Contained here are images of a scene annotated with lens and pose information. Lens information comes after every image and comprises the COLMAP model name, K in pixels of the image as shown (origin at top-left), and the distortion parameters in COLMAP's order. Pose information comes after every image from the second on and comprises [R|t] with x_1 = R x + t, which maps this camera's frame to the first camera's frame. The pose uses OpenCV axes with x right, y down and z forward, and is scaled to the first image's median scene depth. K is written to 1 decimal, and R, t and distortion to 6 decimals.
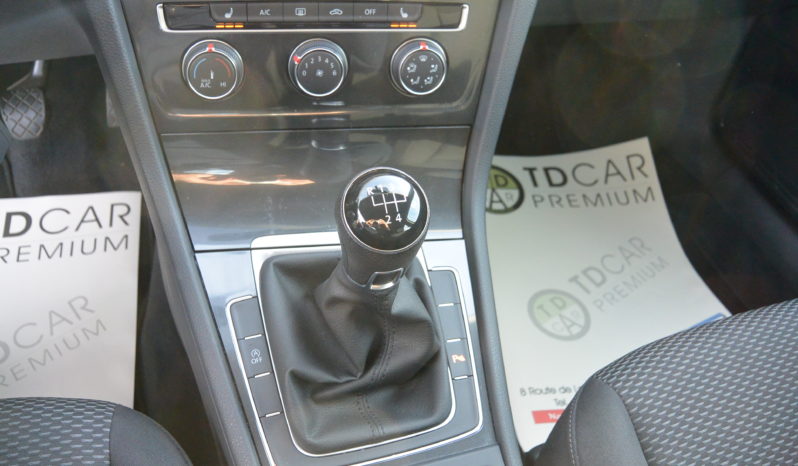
lens RADIAL K [[685.8, 0, 400.6], [0, 685.8, 234.1], [0, 0, 1]] dist [-0.152311, 0.089421]
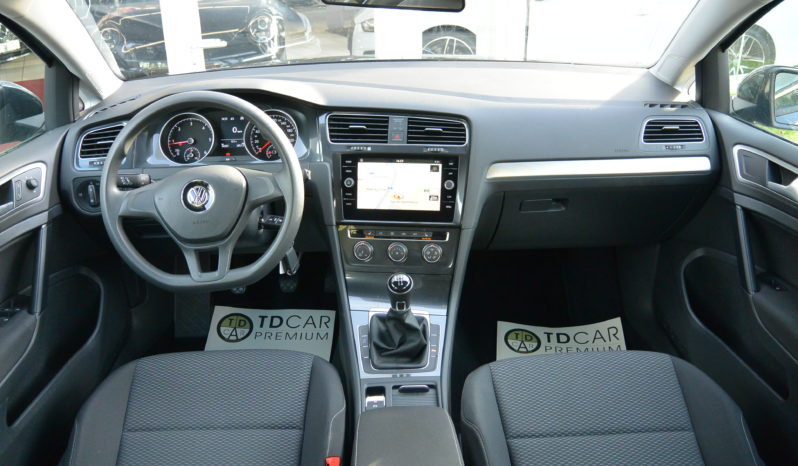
lens RADIAL K [[685.8, 0, 380.9], [0, 685.8, 224.5], [0, 0, 1]] dist [-0.152311, 0.089421]
pose [[0.950114, 0.005125, -0.311860, 0.744963], [-0.121256, 0.927283, -0.354180, 0.715918], [0.287368, 0.374326, 0.881646, -1.716940]]
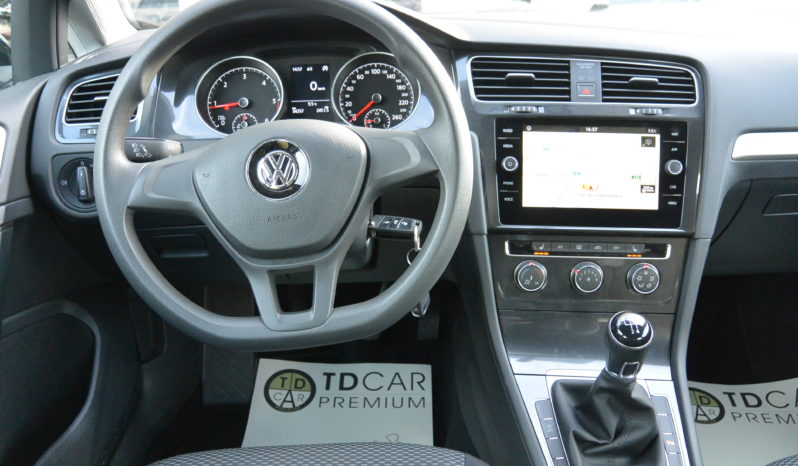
lens RADIAL K [[685.8, 0, 395.0], [0, 685.8, 224.8], [0, 0, 1]] dist [-0.152311, 0.089421]
pose [[0.954140, -0.010876, -0.299164, -0.067166], [-0.116718, 0.906738, -0.405220, 0.426960], [0.275671, 0.421555, 0.863885, -0.783097]]
